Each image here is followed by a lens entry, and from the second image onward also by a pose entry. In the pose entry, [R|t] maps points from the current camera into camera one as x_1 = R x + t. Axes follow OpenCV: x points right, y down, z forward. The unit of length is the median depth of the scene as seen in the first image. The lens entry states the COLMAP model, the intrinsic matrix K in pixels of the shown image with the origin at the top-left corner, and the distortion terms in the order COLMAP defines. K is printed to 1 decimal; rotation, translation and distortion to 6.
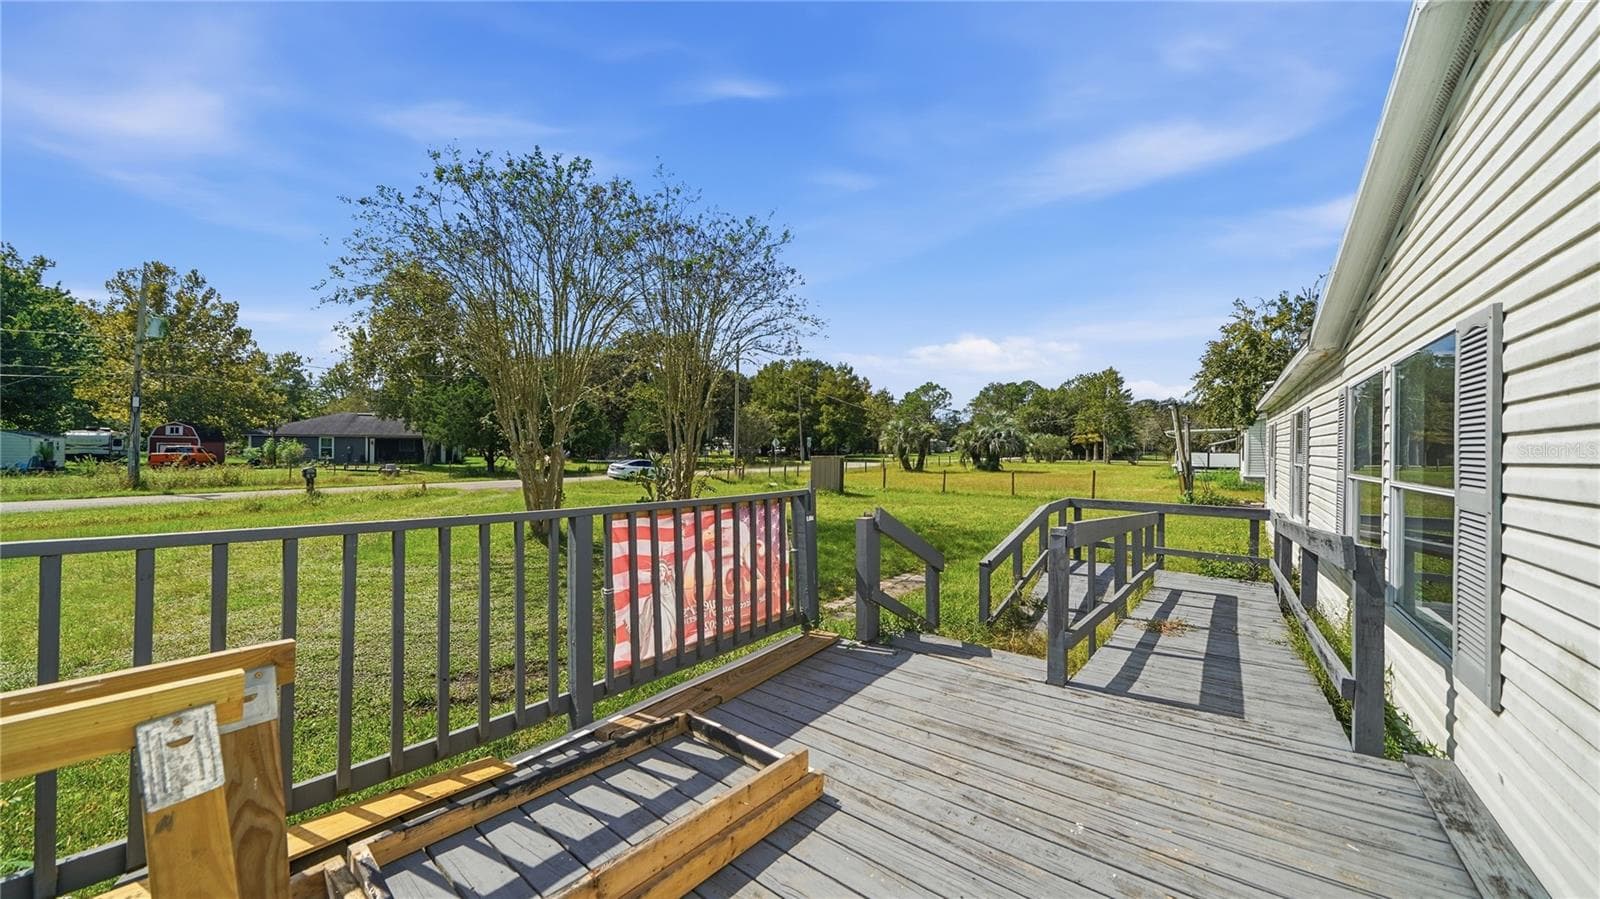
lens RADIAL K [[680.9, 0, 820.8], [0, 680.9, 449.0], [0, 0, 1]] dist [0.002288, 0.000060]
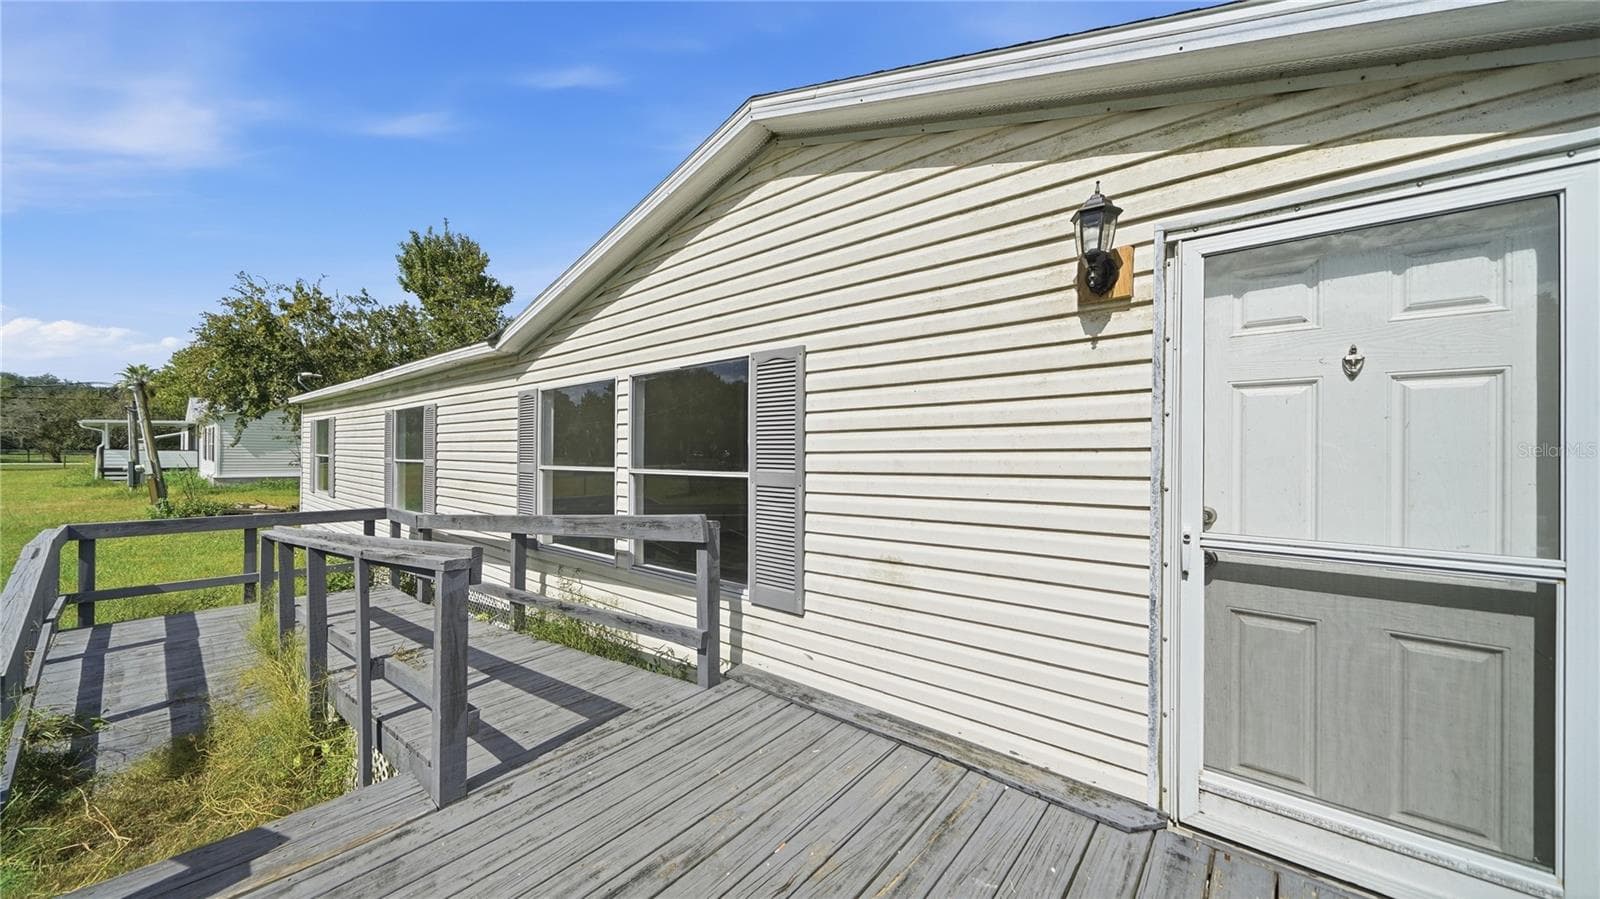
lens RADIAL K [[557.8, 0, 800.0], [0, 557.8, 449.5], [0, 0, 1]] dist [0.000378, -0.000003]
pose [[0.034044, -0.003124, 0.999415, -0.171846], [-0.000058, 0.999995, 0.003128, 0.009052], [-0.999420, -0.000165, 0.034043, 0.643291]]
